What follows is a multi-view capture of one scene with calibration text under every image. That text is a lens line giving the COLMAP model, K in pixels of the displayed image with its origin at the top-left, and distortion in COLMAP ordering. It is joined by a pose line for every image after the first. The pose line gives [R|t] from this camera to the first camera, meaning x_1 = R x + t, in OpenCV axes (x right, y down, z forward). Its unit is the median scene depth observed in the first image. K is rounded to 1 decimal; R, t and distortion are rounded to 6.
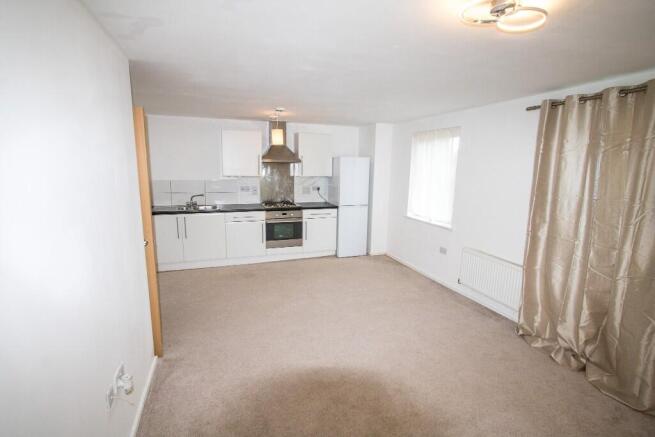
lens RADIAL K [[312.6, 0, 327.5], [0, 312.6, 218.5], [0, 0, 1]] dist [-0.001927, -0.000354]
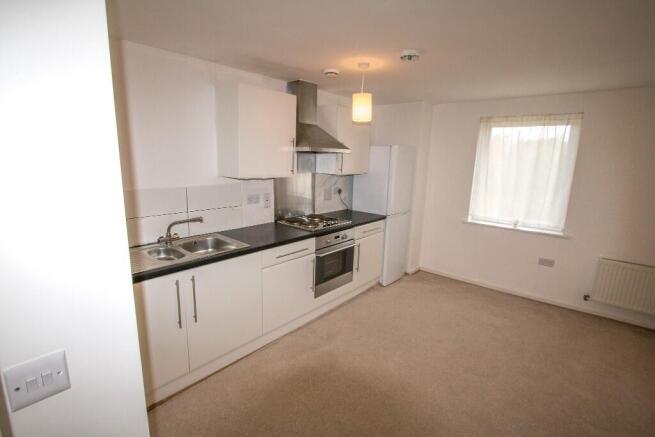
lens RADIAL K [[312.6, 0, 327.5], [0, 312.6, 218.5], [0, 0, 1]] dist [-0.001927, -0.000354]
pose [[0.871016, -0.089347, 0.483060, -0.441469], [0.072814, 0.995941, 0.052917, -0.083623], [-0.485828, -0.010918, 0.873986, 0.467926]]
